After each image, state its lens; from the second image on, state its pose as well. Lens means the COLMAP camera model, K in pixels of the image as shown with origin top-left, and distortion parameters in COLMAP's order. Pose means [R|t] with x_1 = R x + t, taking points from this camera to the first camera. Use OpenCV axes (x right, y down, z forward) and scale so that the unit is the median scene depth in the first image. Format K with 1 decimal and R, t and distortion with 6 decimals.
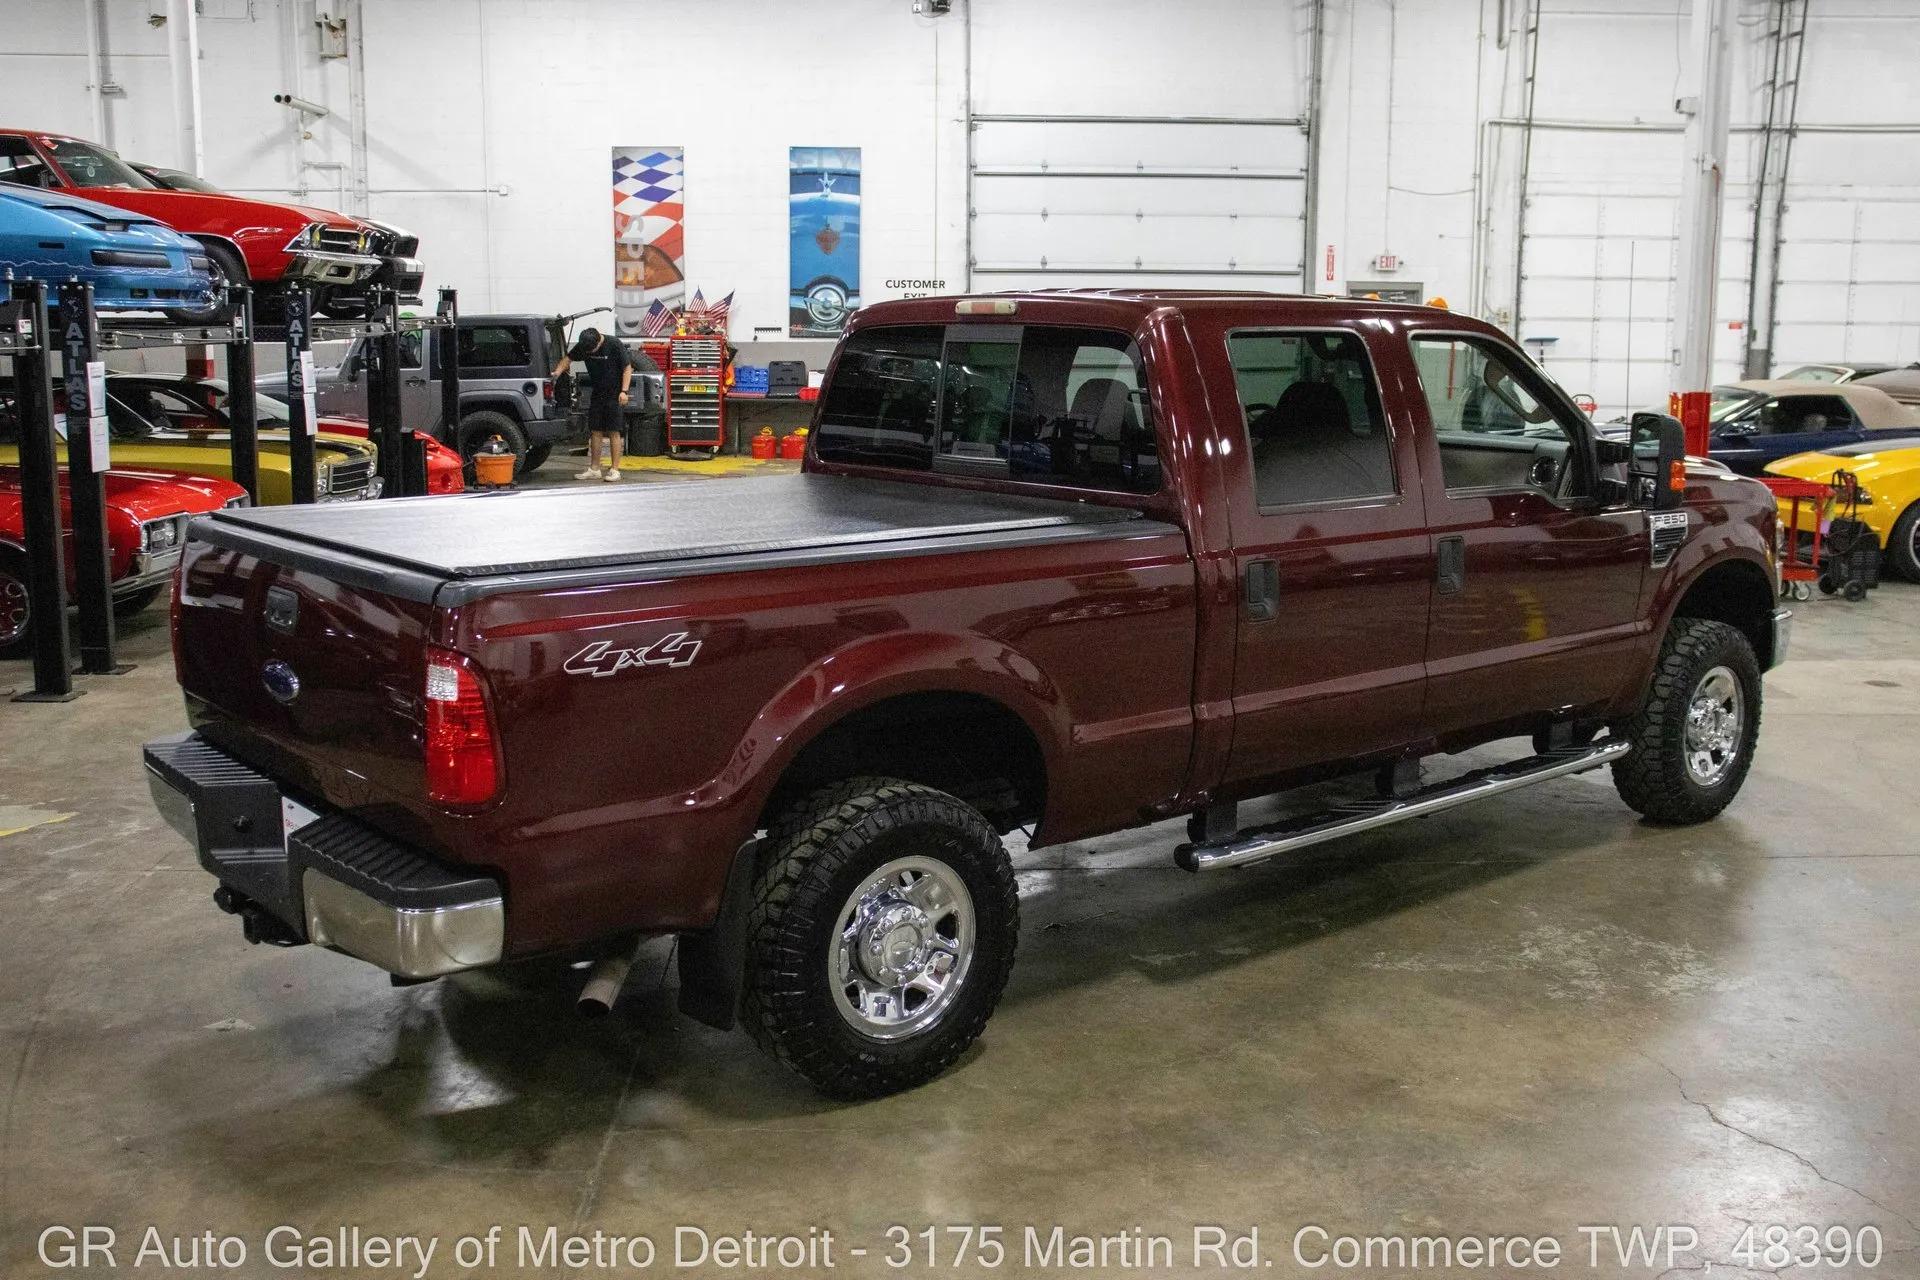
lens RADIAL K [[1762.3, 0, 963.3], [0, 1762.3, 640.9], [0, 0, 1]] dist [0.004466, 0.012034]
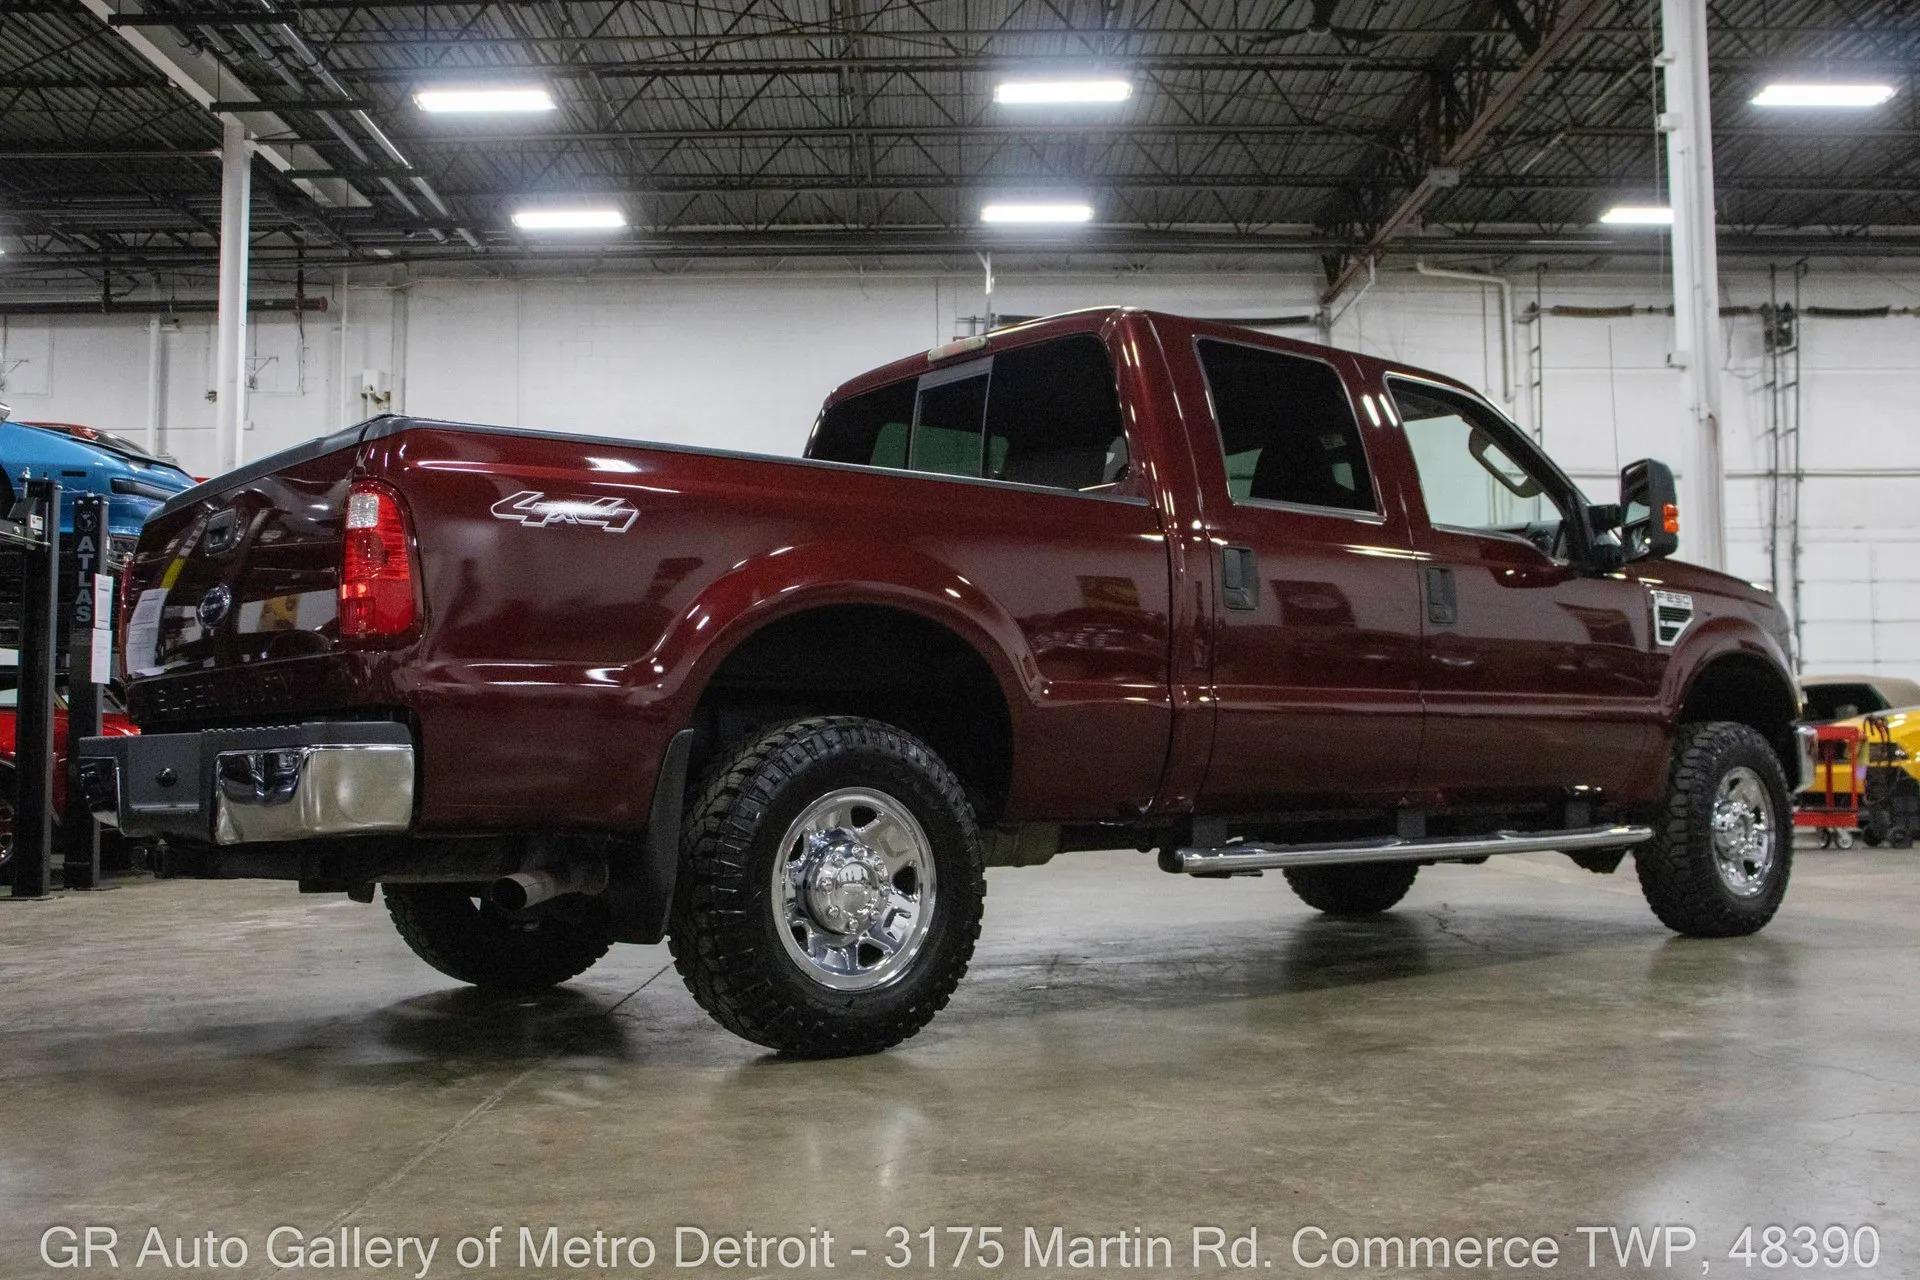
lens RADIAL K [[1803.1, 0, 952.5], [0, 1803.1, 643.8], [0, 0, 1]] dist [-0.067285, 0.091840]
pose [[0.999681, -0.013968, -0.021065, 0.015227], [0.009313, 0.978343, -0.206780, 0.097361], [0.023498, 0.206518, 0.978161, 0.020992]]
